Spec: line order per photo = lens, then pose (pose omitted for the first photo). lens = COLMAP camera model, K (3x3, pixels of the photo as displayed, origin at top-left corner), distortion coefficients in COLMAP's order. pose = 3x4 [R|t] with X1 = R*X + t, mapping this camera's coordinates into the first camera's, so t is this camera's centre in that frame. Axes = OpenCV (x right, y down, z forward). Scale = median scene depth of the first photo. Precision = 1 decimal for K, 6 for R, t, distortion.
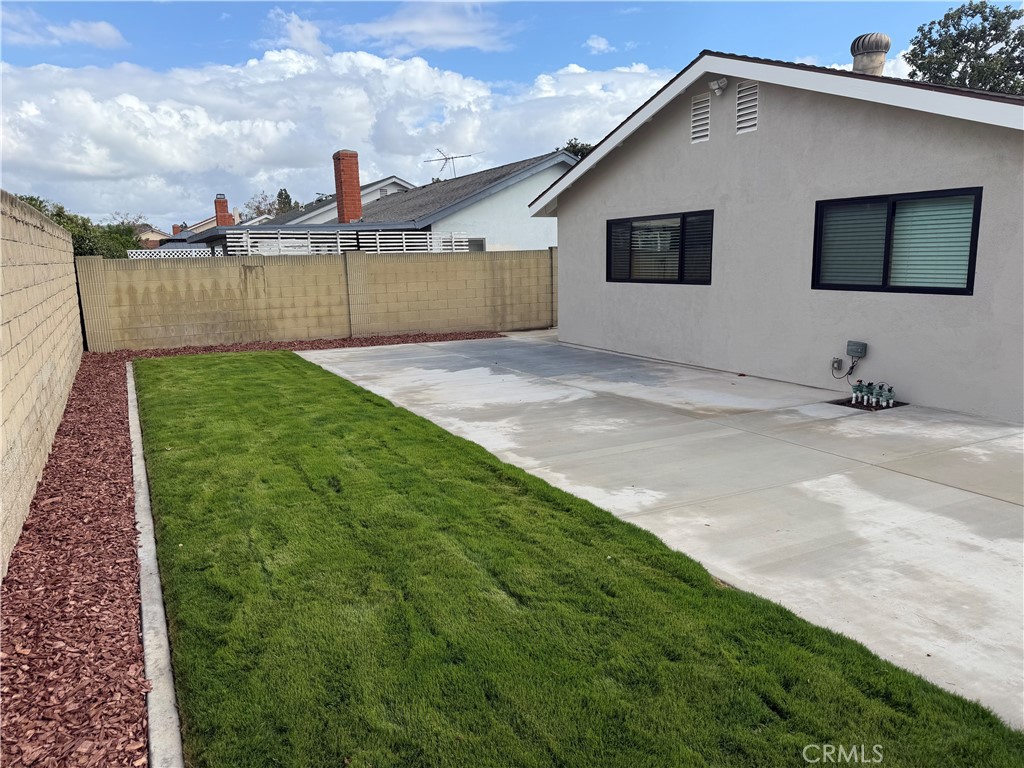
lens RADIAL K [[725.9, 0, 512.0], [0, 725.9, 384.0], [0, 0, 1]] dist [0.060522, -0.079073]
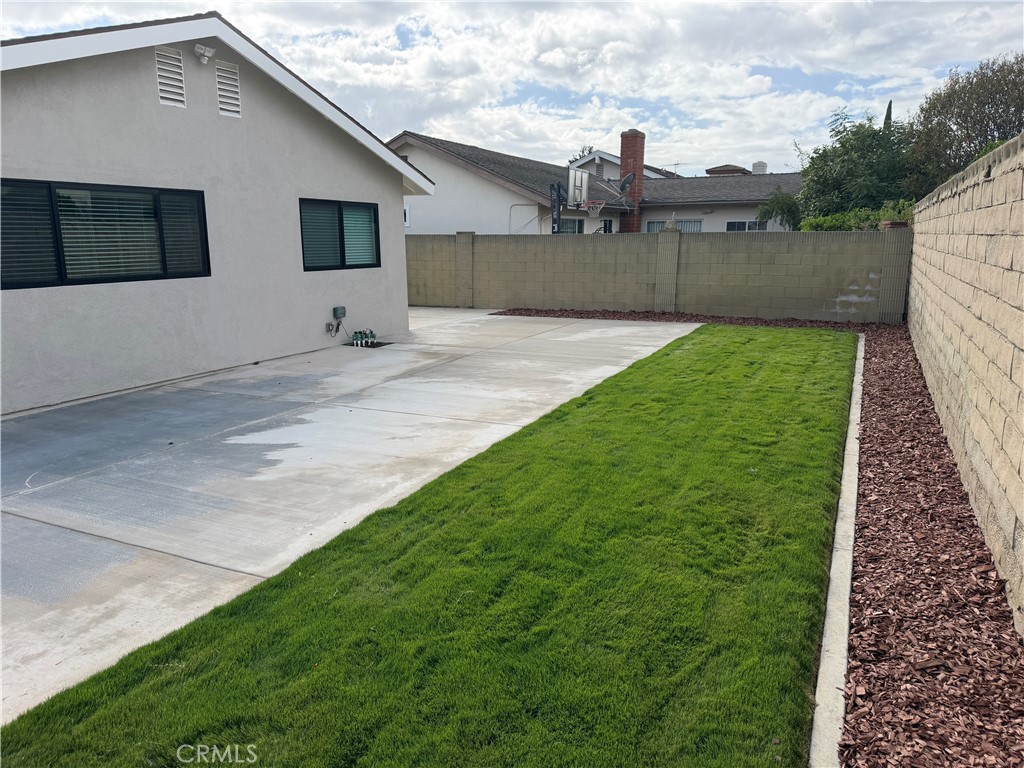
lens RADIAL K [[725.9, 0, 512.0], [0, 725.9, 384.0], [0, 0, 1]] dist [0.060522, -0.079073]
pose [[-0.589767, -0.138523, 0.795605, -0.682982], [0.156849, 0.946770, 0.281112, -0.209160], [-0.792196, 0.290580, -0.536646, 1.252148]]
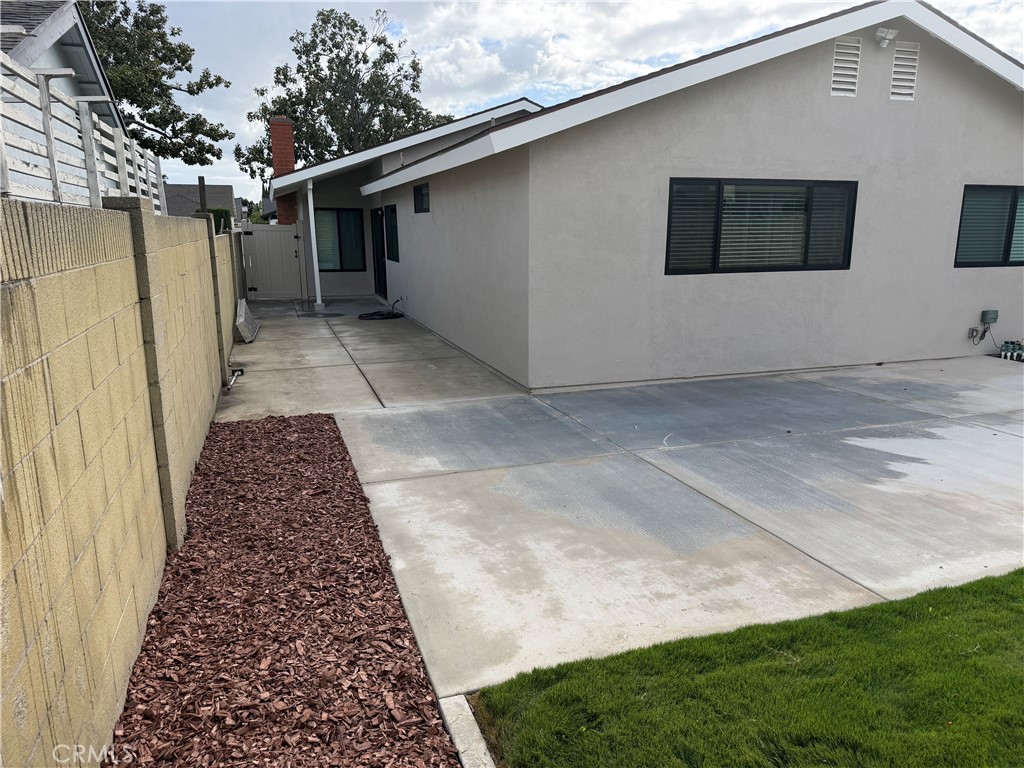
lens RADIAL K [[725.9, 0, 512.0], [0, 725.9, 384.0], [0, 0, 1]] dist [0.060522, -0.079073]
pose [[0.161658, -0.182187, 0.969884, -0.668198], [0.171805, 0.972998, 0.154135, -0.210515], [-0.971777, 0.141713, 0.188594, 1.269449]]
